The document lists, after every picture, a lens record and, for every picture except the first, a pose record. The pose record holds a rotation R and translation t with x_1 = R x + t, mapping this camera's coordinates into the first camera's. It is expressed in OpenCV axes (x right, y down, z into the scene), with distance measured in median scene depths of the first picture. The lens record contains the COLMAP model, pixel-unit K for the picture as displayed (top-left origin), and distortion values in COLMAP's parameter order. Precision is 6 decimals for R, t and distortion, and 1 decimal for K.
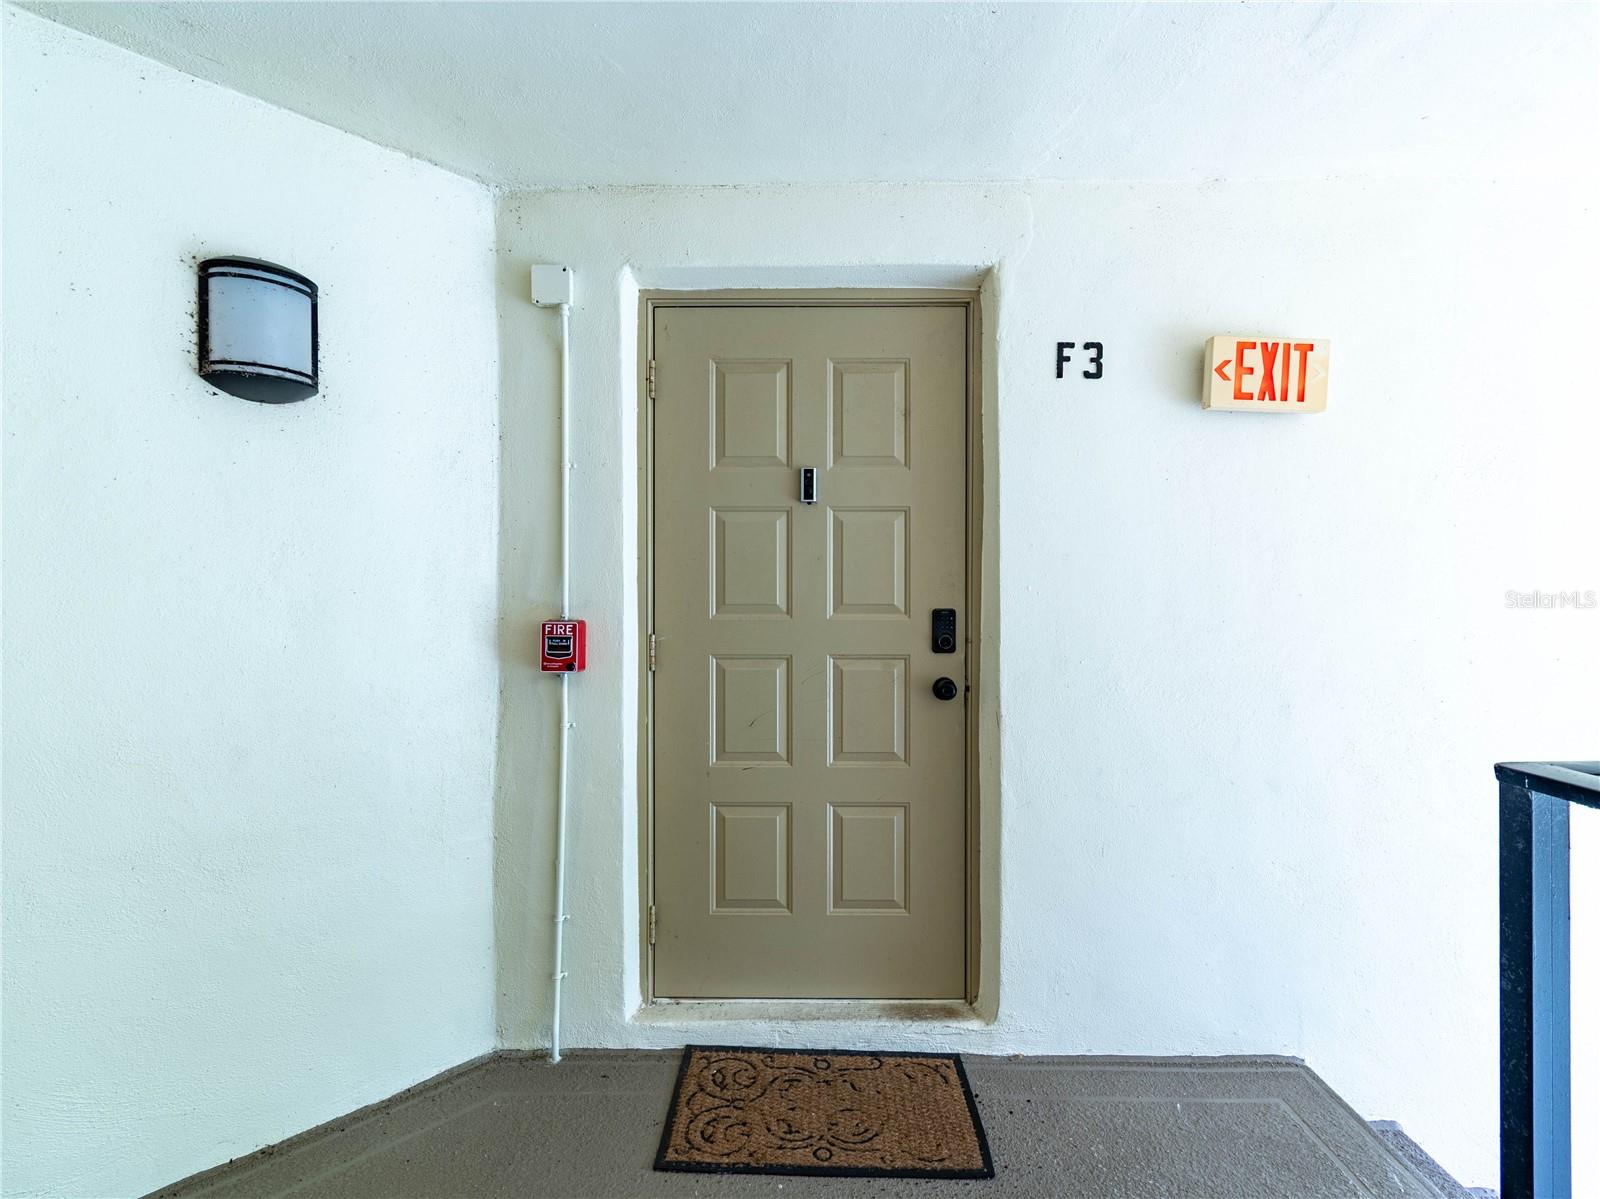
lens RADIAL K [[799.2, 0, 837.5], [0, 799.2, 590.0], [0, 0, 1]] dist [0.002335, -0.000095]
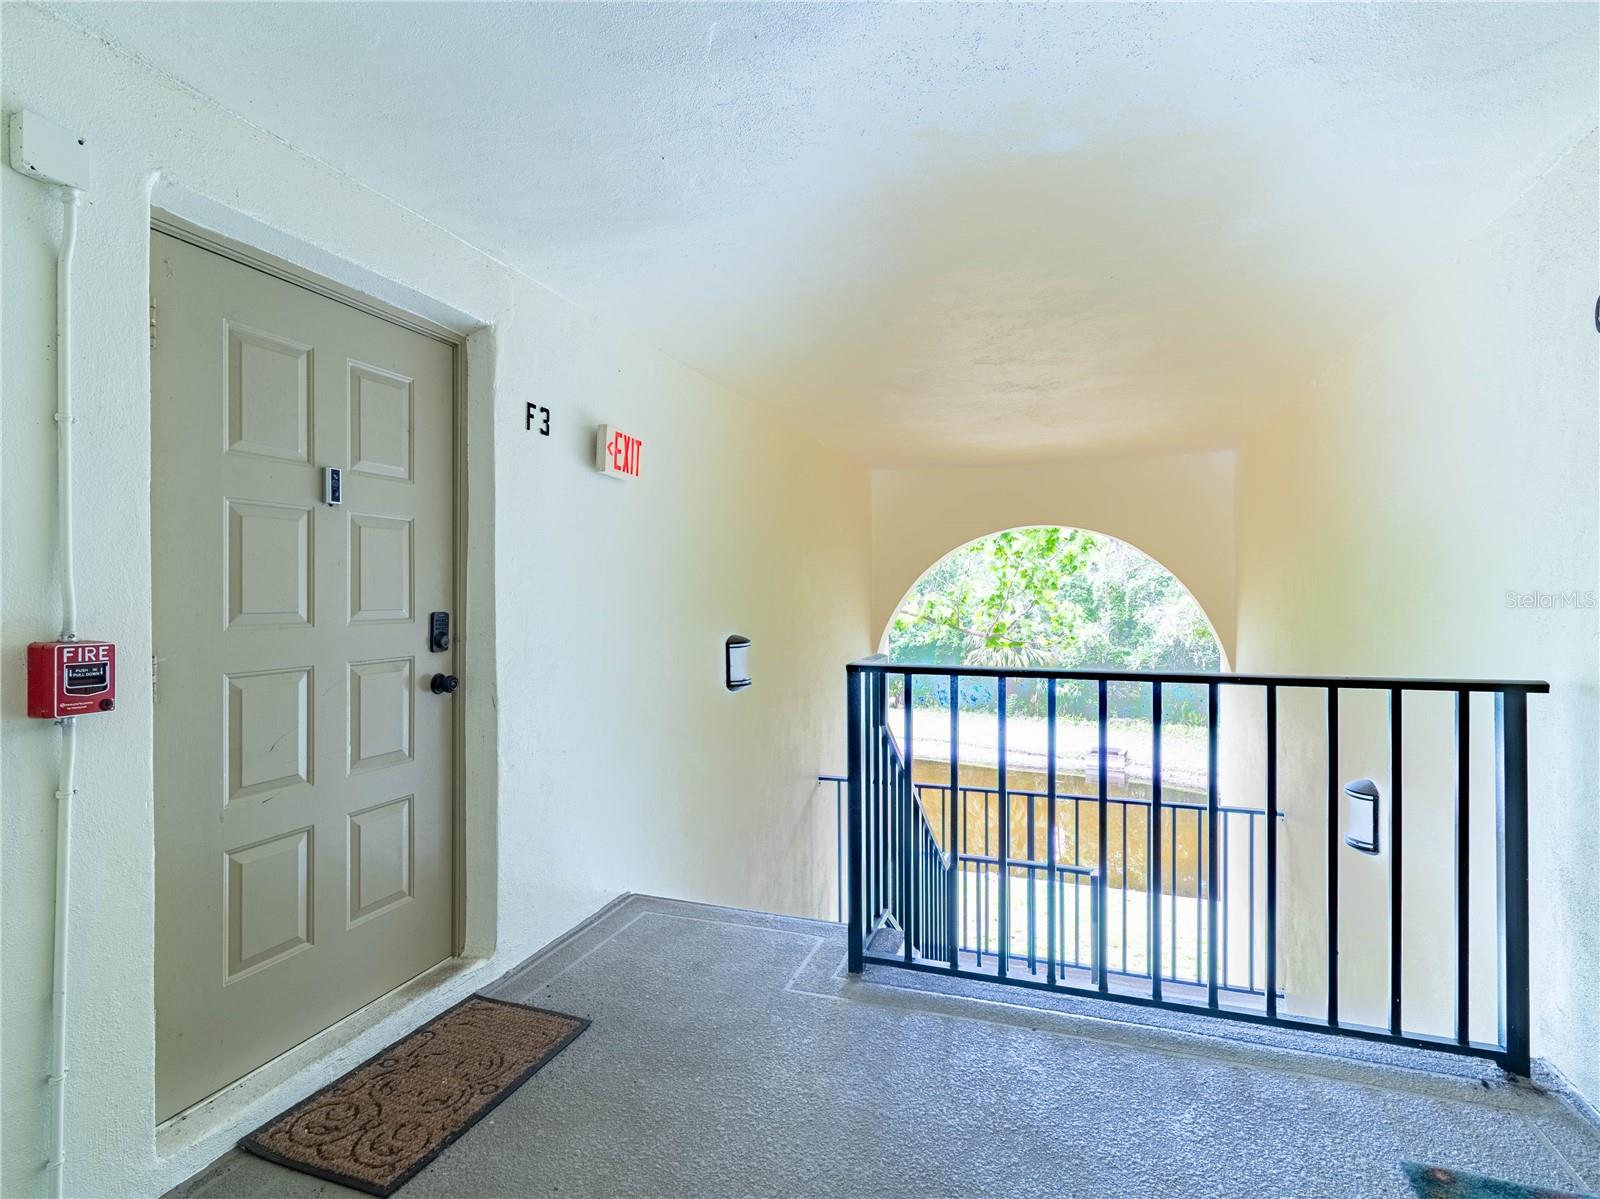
lens RADIAL K [[748.8, 0, 819.1], [0, 748.8, 595.1], [0, 0, 1]] dist [-0.000239, 0.000381]
pose [[0.332384, -0.004670, 0.943132, -0.701357], [0.004370, 0.999985, 0.003412, -0.001912], [-0.943134, 0.002987, 0.332400, 0.159830]]
